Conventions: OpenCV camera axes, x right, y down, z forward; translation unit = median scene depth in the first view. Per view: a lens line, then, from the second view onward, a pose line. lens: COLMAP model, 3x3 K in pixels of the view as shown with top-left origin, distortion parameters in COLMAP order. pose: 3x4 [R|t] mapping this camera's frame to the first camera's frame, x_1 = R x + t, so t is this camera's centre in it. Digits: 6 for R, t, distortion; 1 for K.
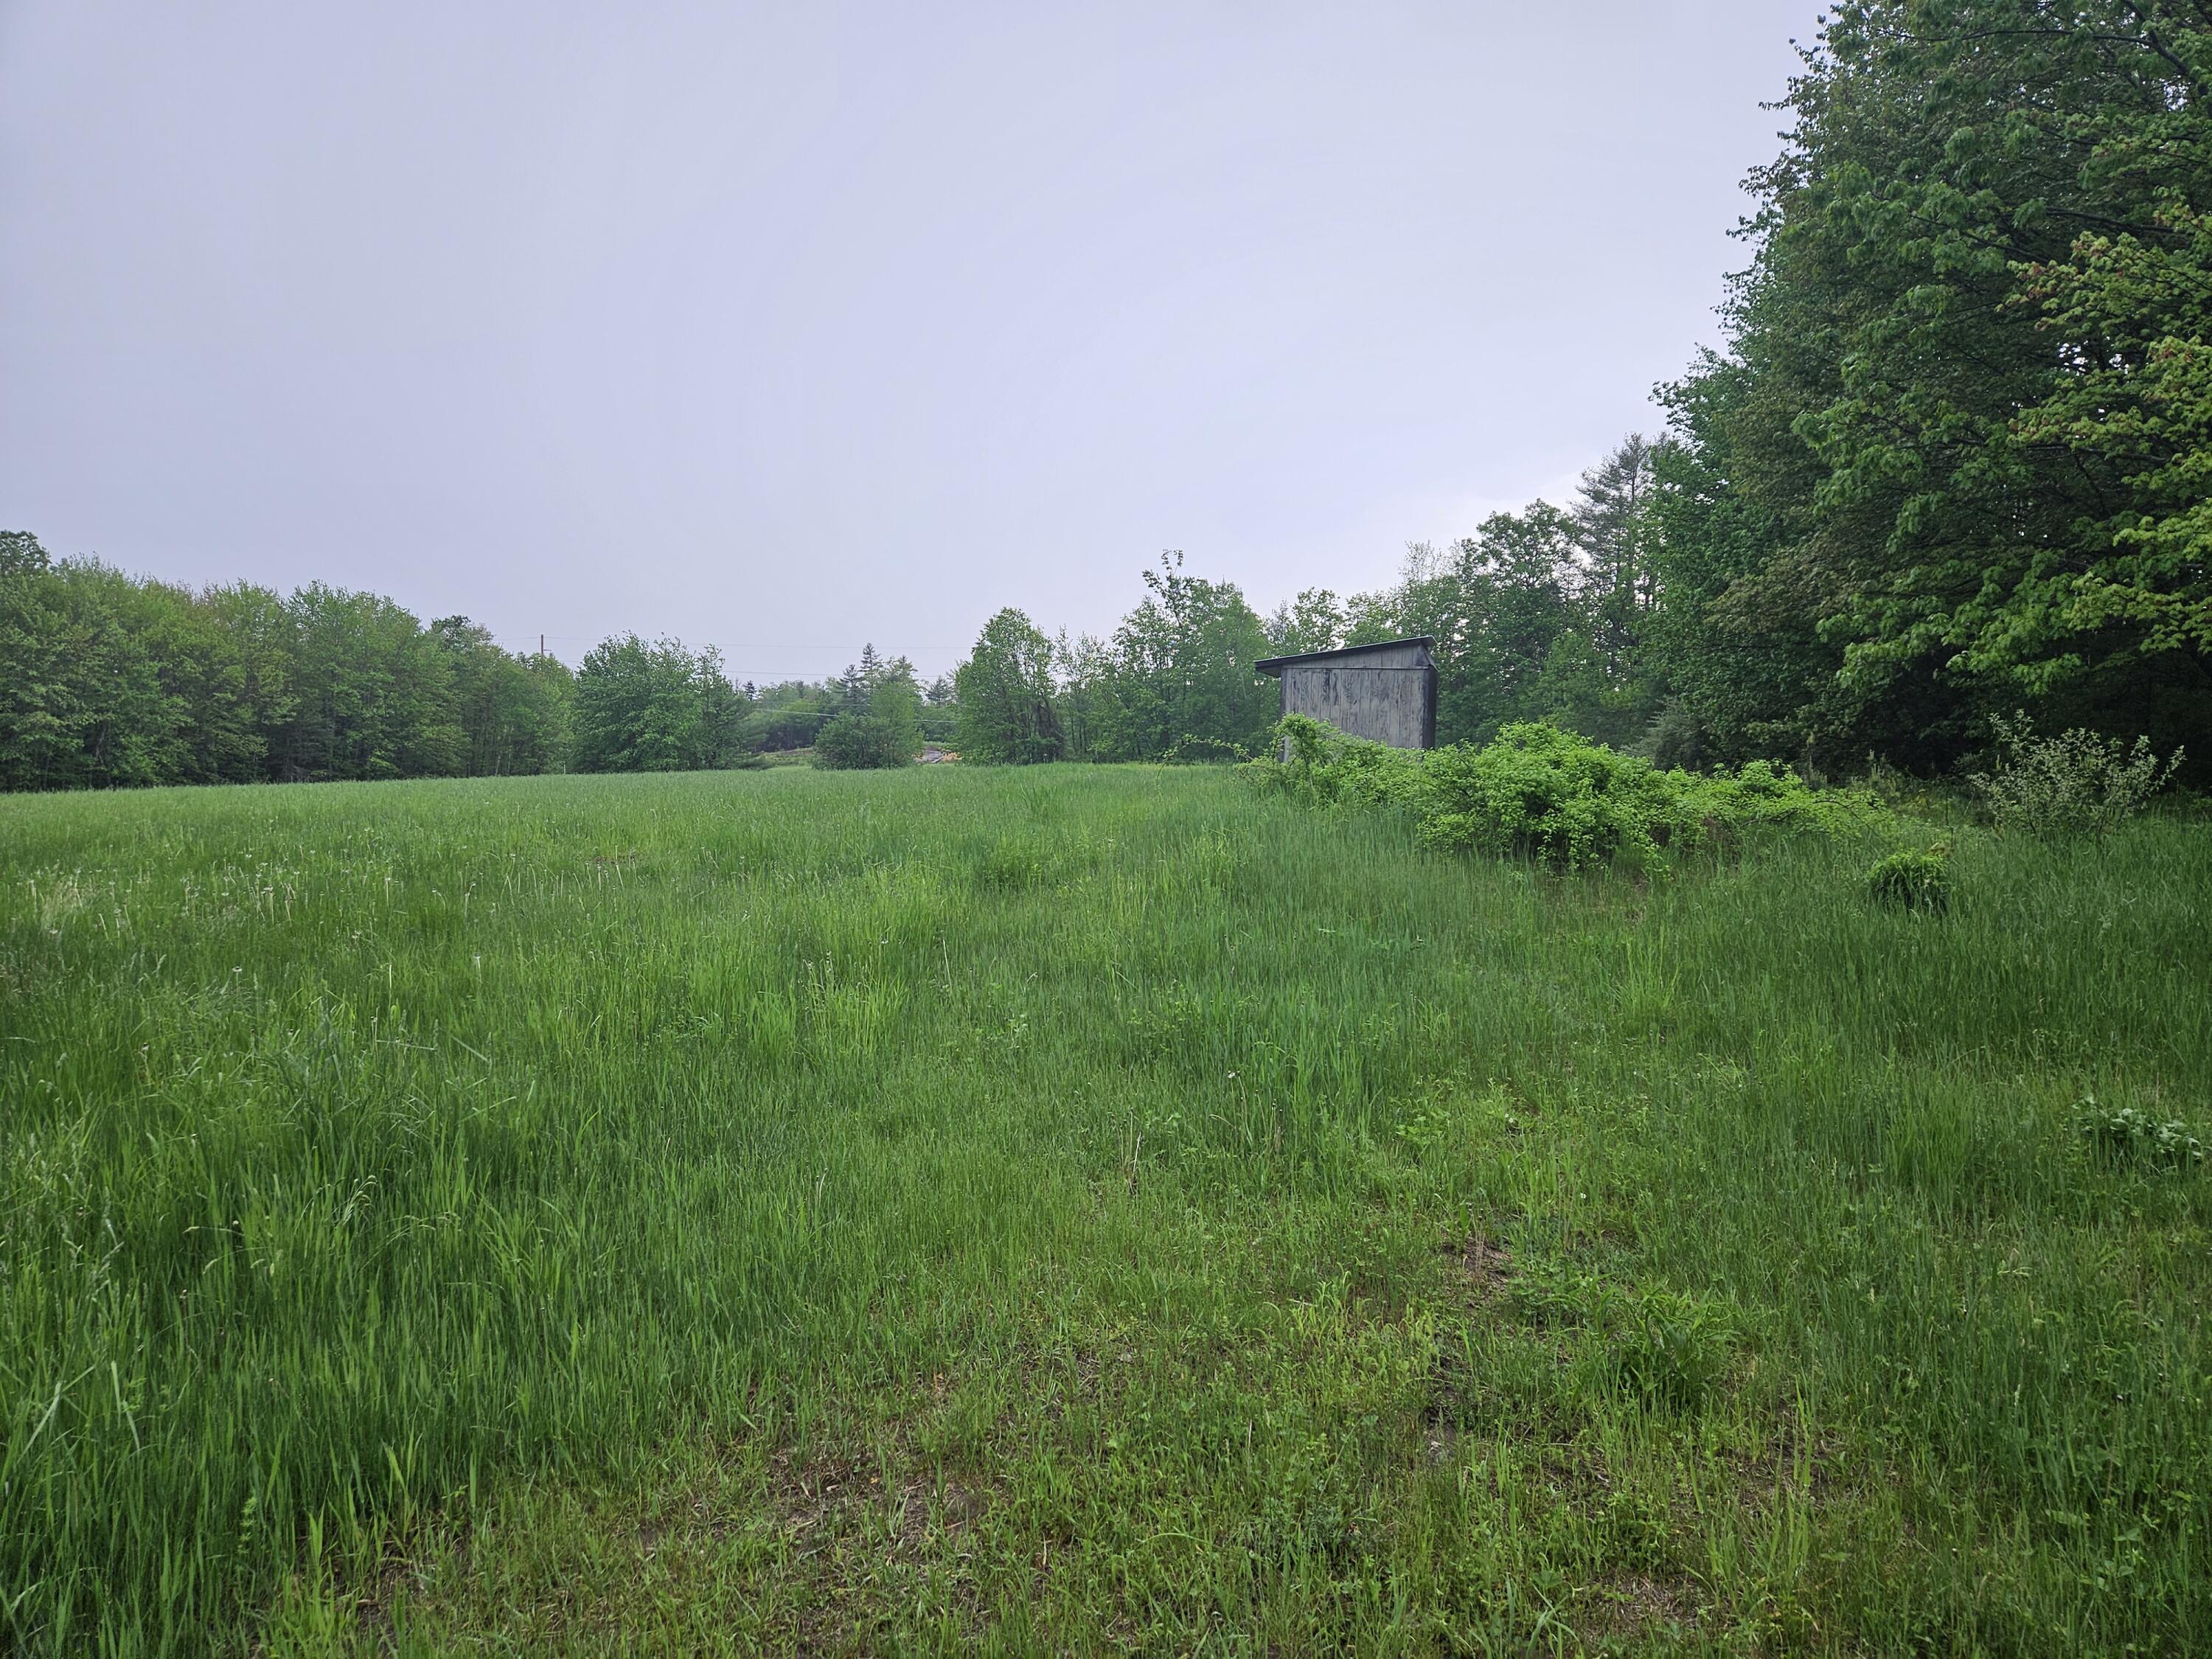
lens RADIAL K [[1430.0, 0, 1106.0], [0, 1430.0, 829.5], [0, 0, 1]] dist [0.093273, -0.100146]
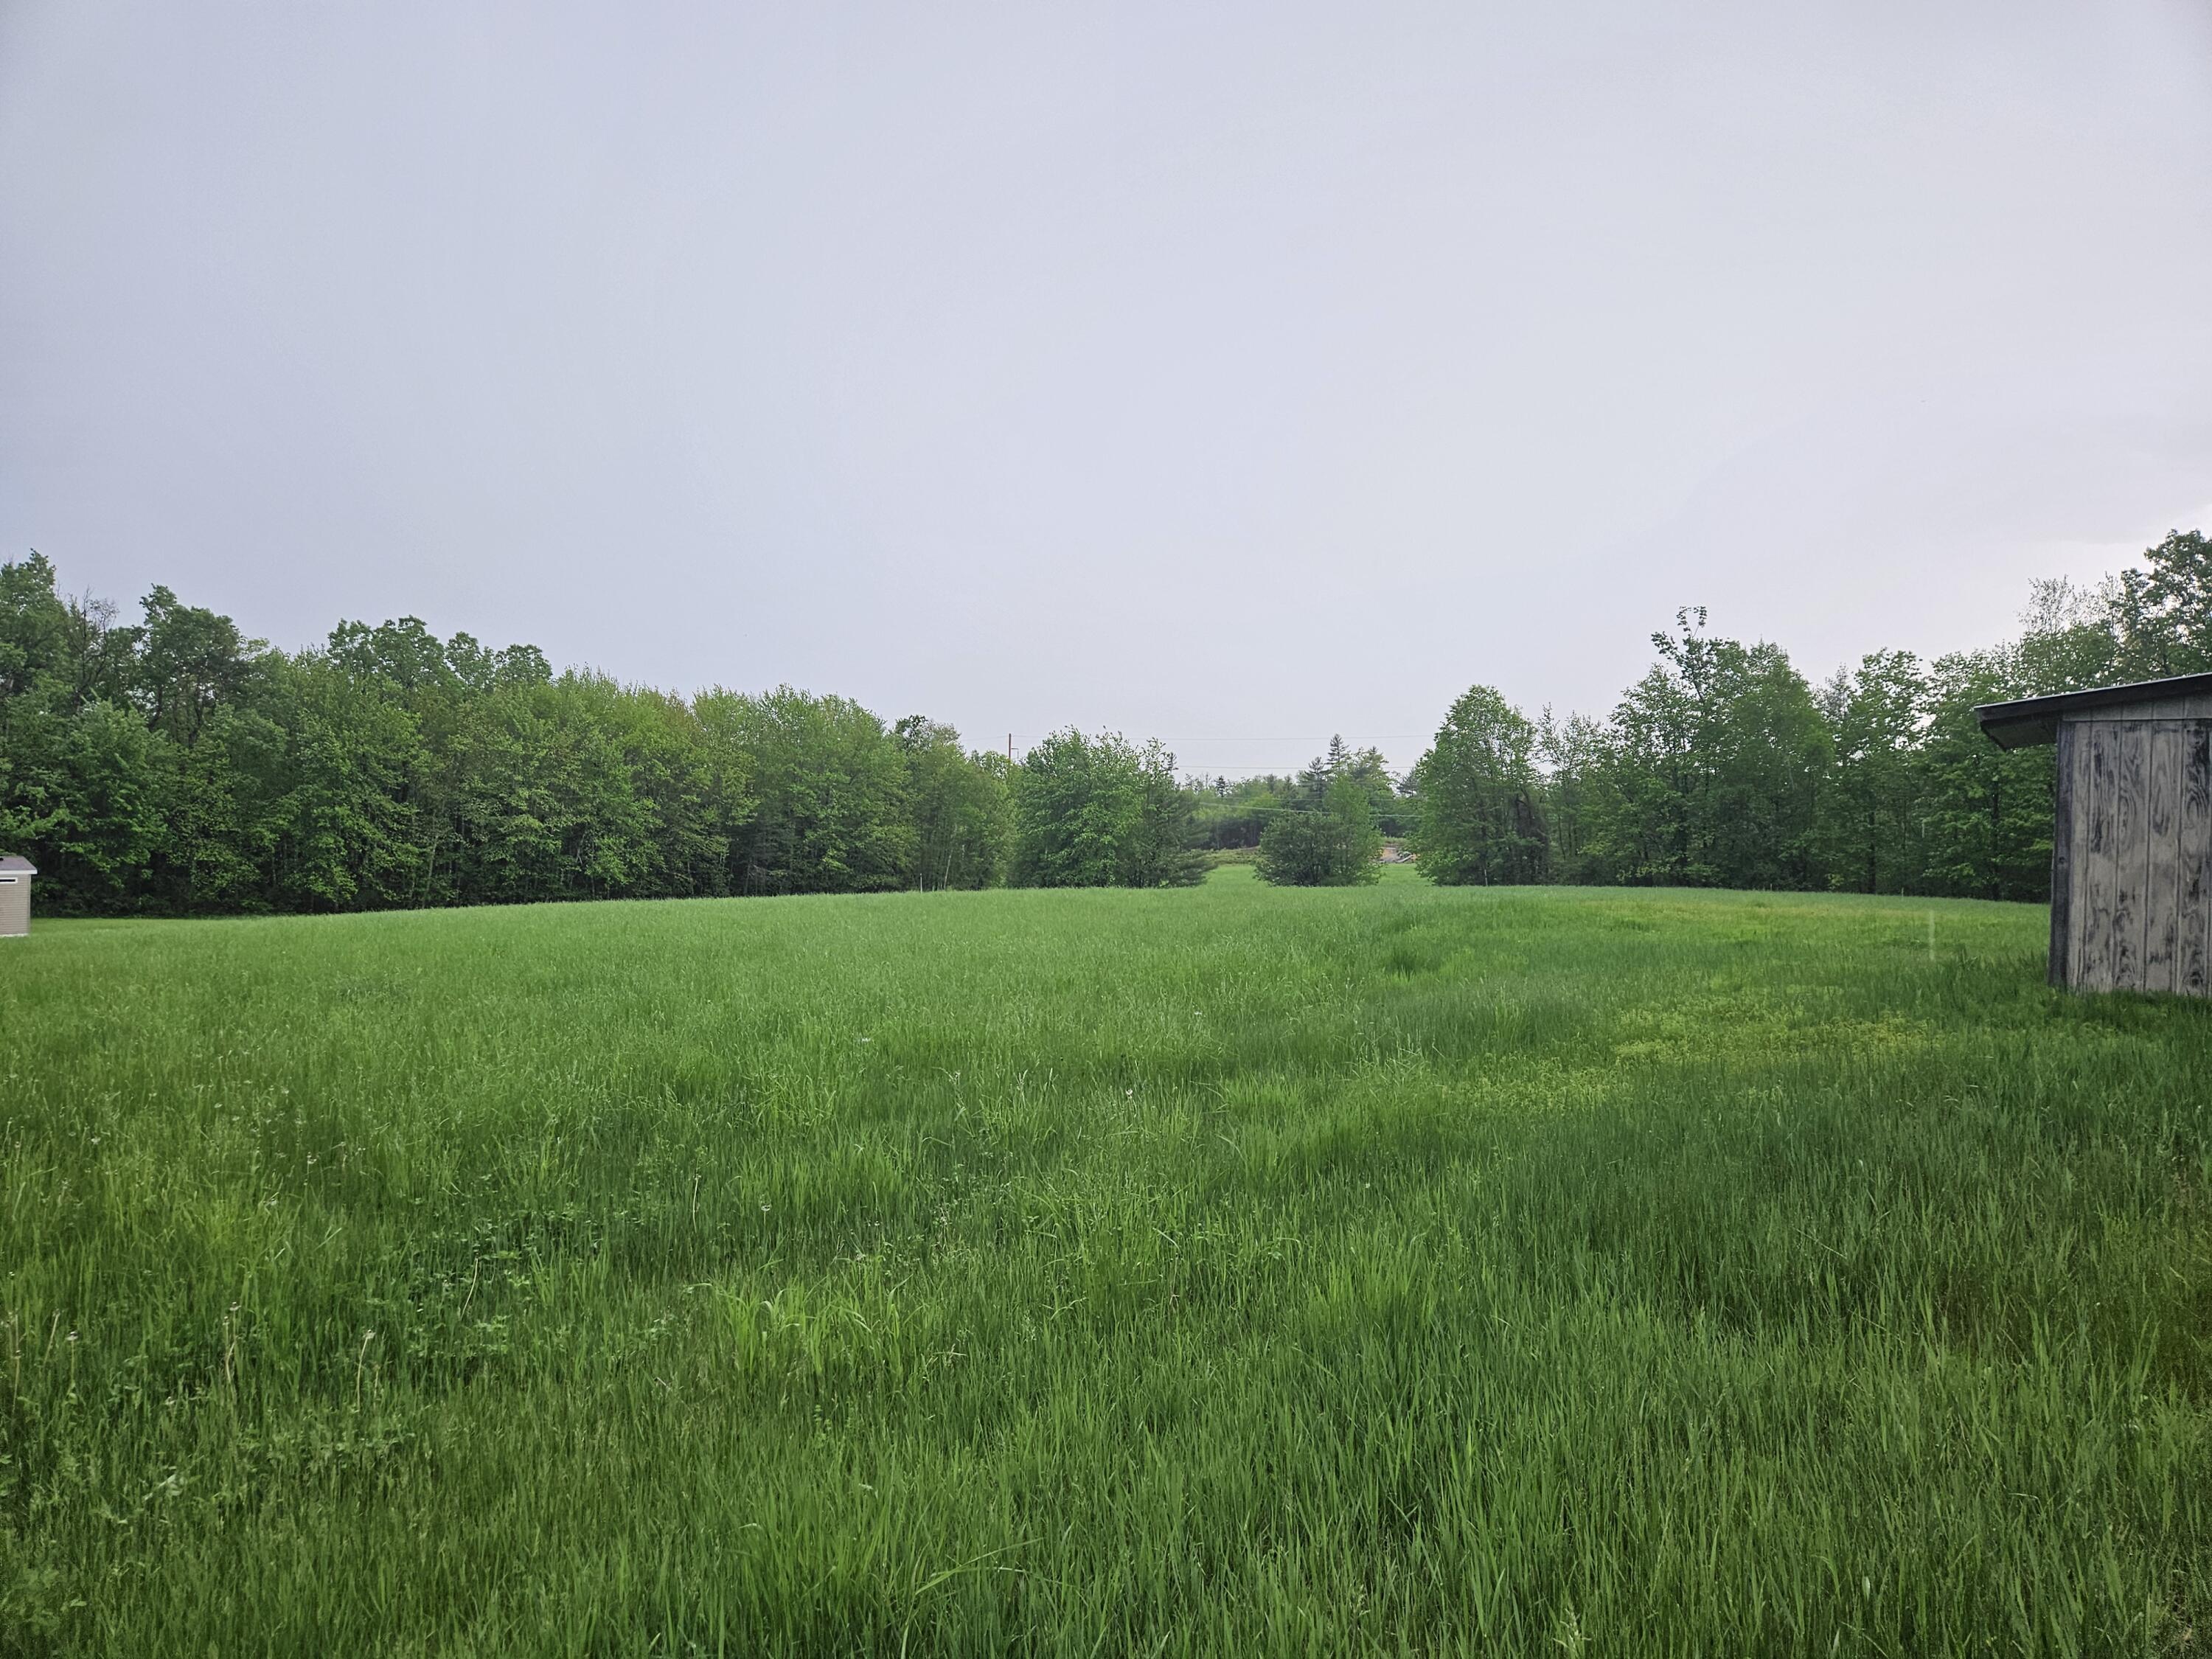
lens RADIAL K [[1430.0, 0, 1106.0], [0, 1430.0, 829.5], [0, 0, 1]] dist [0.093273, -0.100146]
pose [[0.945203, 0.000322, -0.326483, 0.001453], [-0.021392, 0.997912, -0.060950, -0.012157], [0.325782, 0.064594, 0.943236, 0.123392]]
